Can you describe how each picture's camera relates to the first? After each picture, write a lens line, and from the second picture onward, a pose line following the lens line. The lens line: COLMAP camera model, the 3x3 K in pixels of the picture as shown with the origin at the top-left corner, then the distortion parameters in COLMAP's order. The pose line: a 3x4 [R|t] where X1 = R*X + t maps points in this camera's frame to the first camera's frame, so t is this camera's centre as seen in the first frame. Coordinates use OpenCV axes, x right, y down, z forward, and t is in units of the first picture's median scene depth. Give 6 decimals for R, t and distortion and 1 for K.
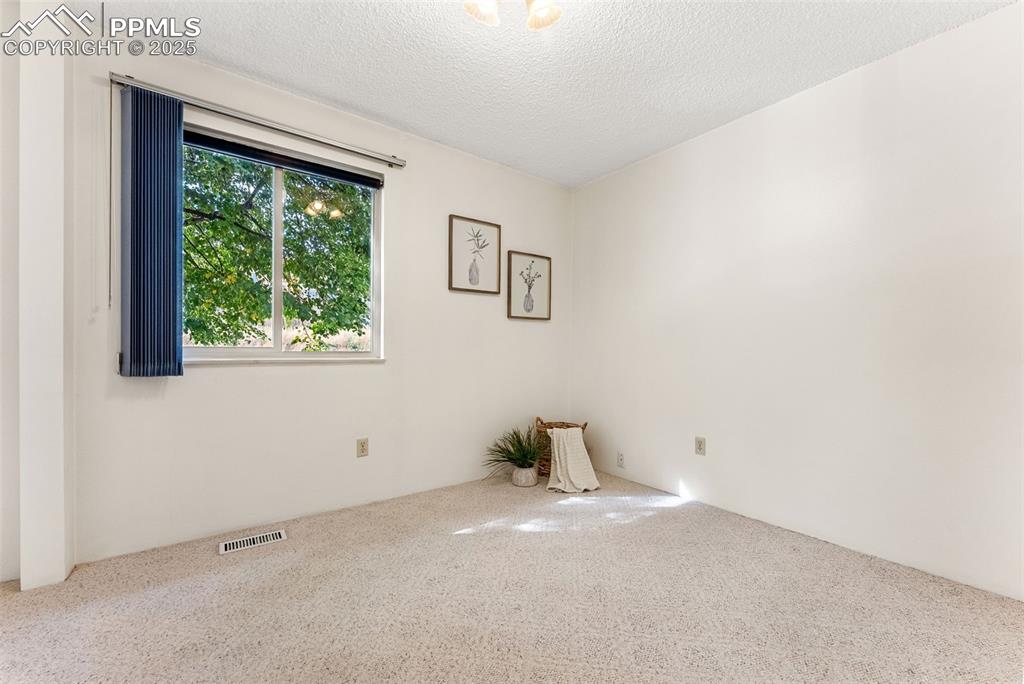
lens RADIAL K [[410.1, 0, 523.6], [0, 410.1, 346.9], [0, 0, 1]] dist [-0.002104, -0.000624]
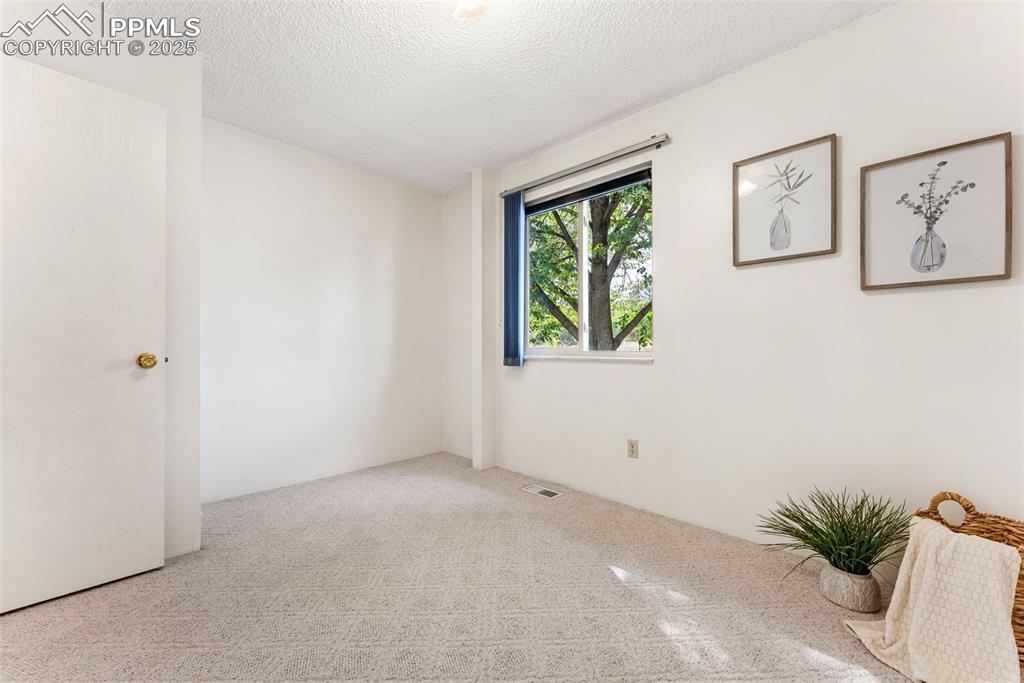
lens RADIAL K [[410.1, 0, 523.6], [0, 410.1, 346.4], [0, 0, 1]] dist [-0.002104, -0.000624]
pose [[0.163966, -0.013796, -0.986369, 0.478045], [0.004272, 0.999903, -0.013275, 0.010382], [0.986457, -0.002037, 0.164009, 0.515907]]
